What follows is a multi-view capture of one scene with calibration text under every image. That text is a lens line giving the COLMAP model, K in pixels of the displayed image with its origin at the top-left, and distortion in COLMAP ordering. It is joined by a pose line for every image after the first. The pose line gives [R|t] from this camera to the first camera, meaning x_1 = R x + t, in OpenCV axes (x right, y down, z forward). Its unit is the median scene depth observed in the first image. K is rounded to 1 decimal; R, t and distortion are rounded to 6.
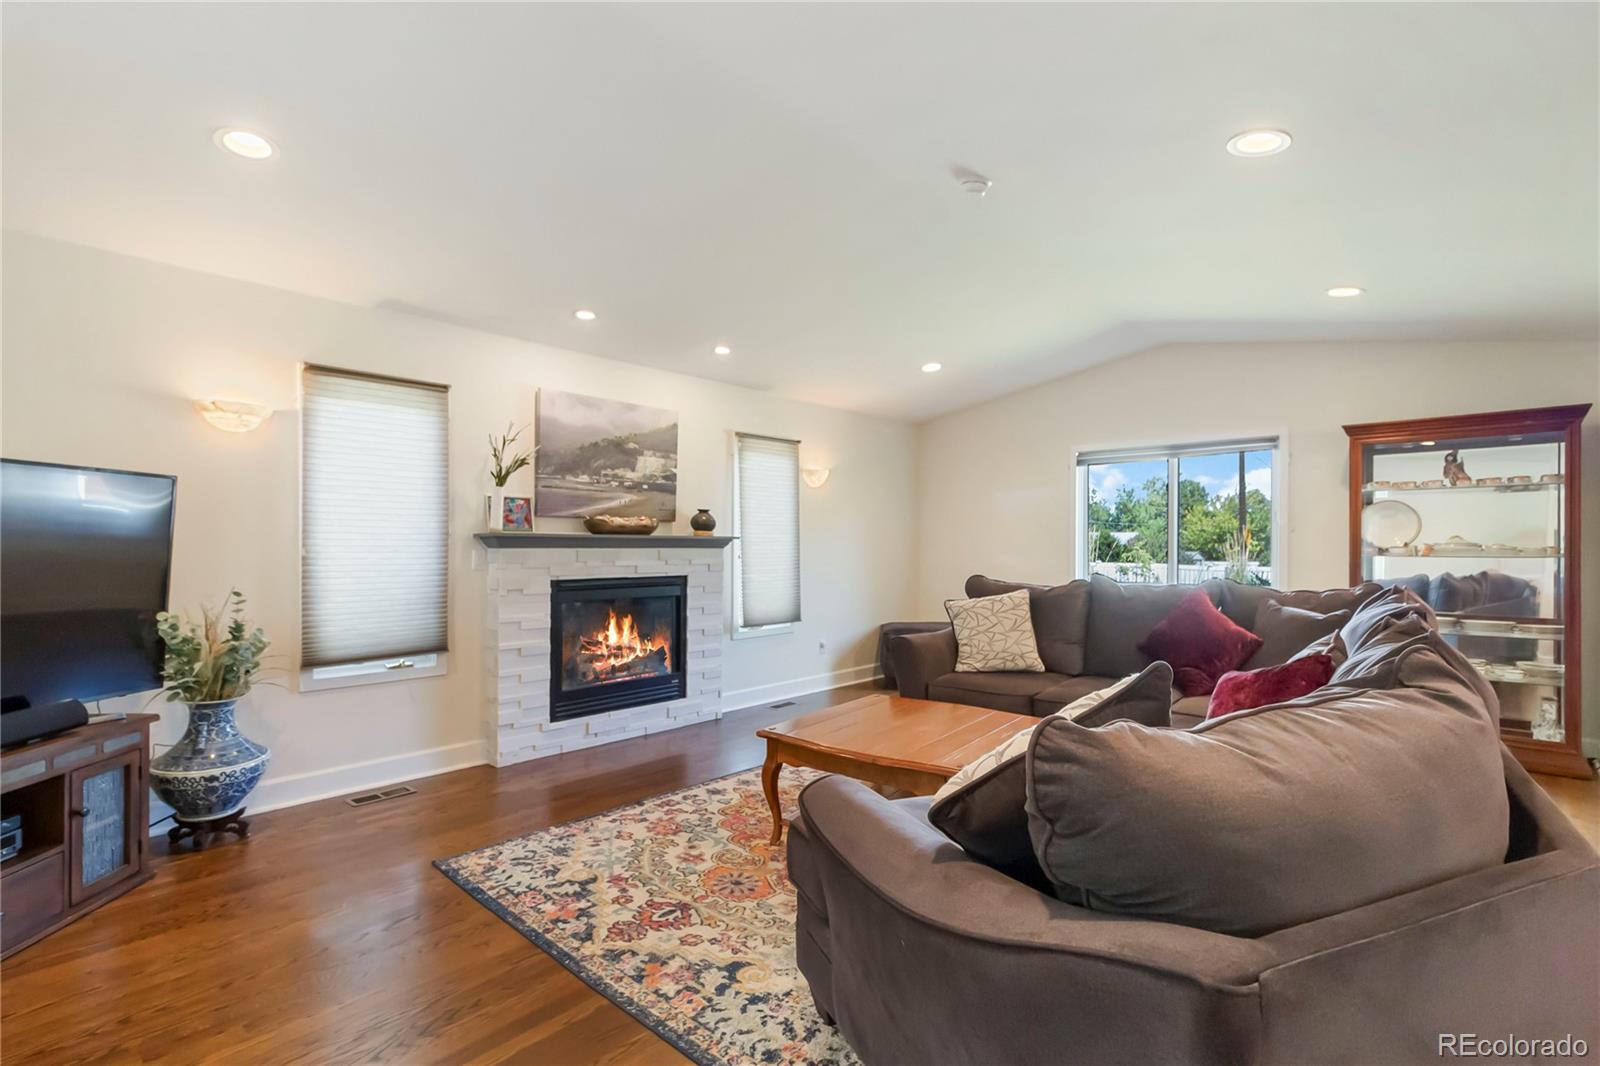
lens RADIAL K [[743.1, 0, 811.5], [0, 743.1, 543.4], [0, 0, 1]] dist [0.002006, -0.000377]
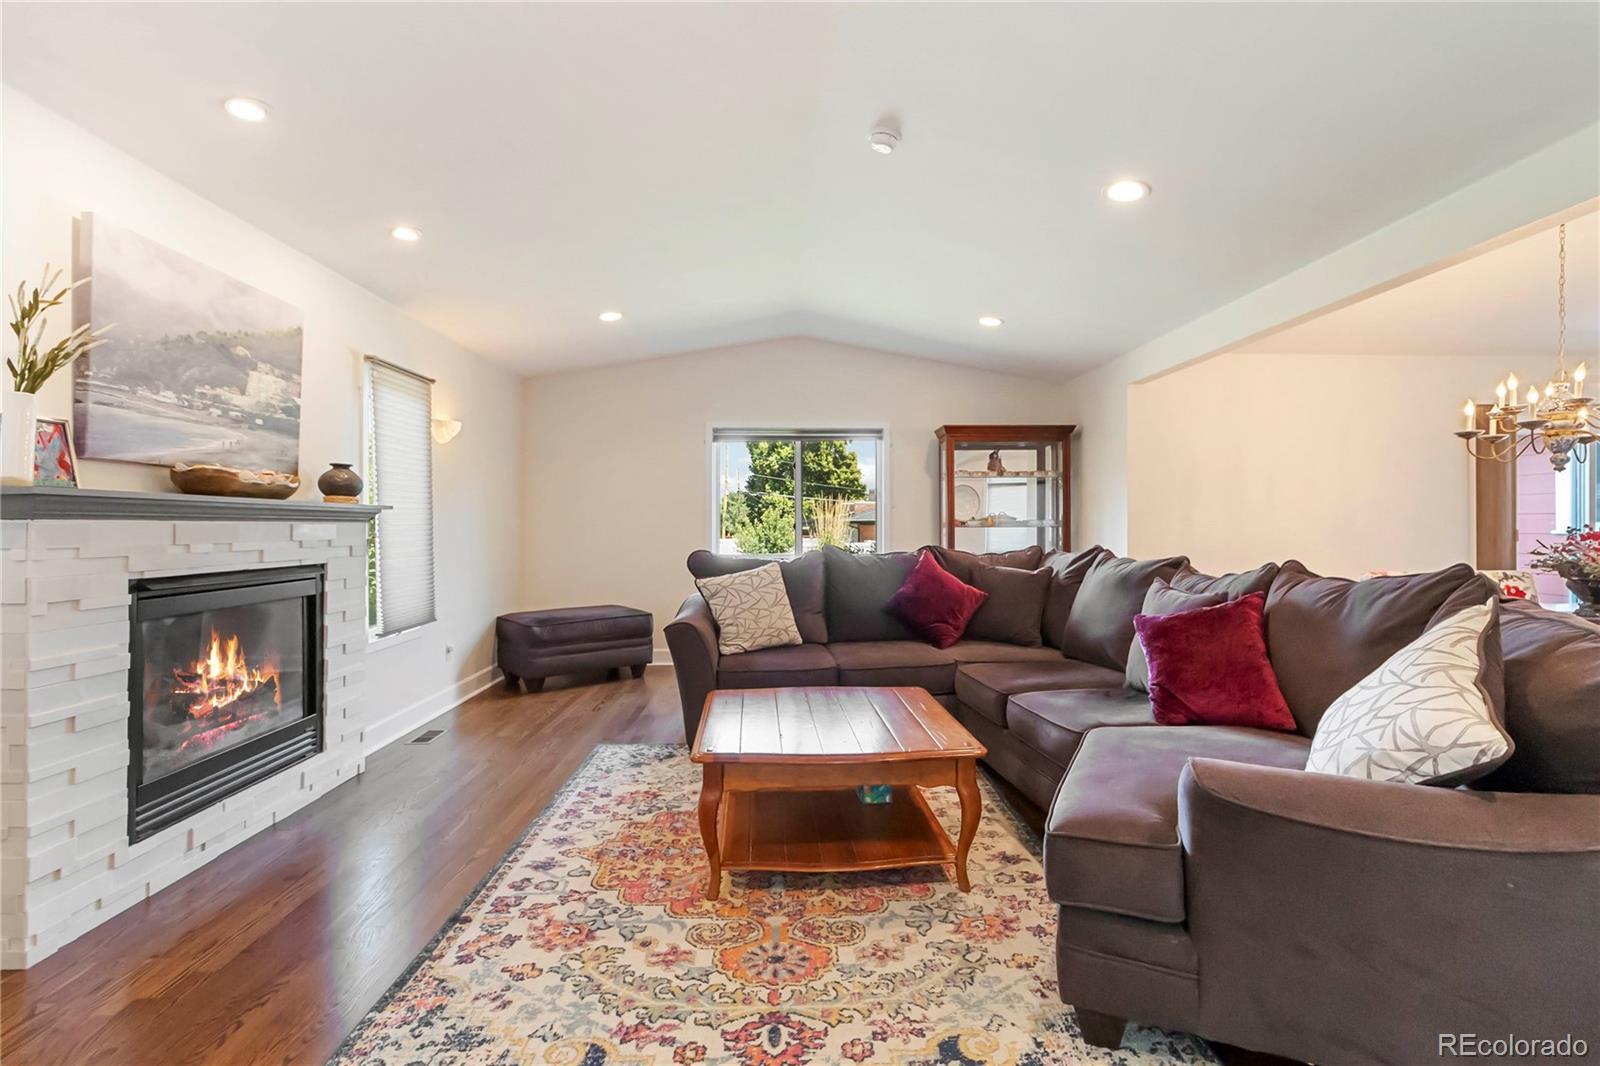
lens RADIAL K [[743.1, 0, 803.0], [0, 743.1, 525.8], [0, 0, 1]] dist [0.002006, -0.000377]
pose [[0.713318, -0.004457, 0.700827, -0.346308], [0.003206, 0.999990, 0.003096, 0.009754], [-0.700834, 0.000038, 0.713325, 0.254916]]
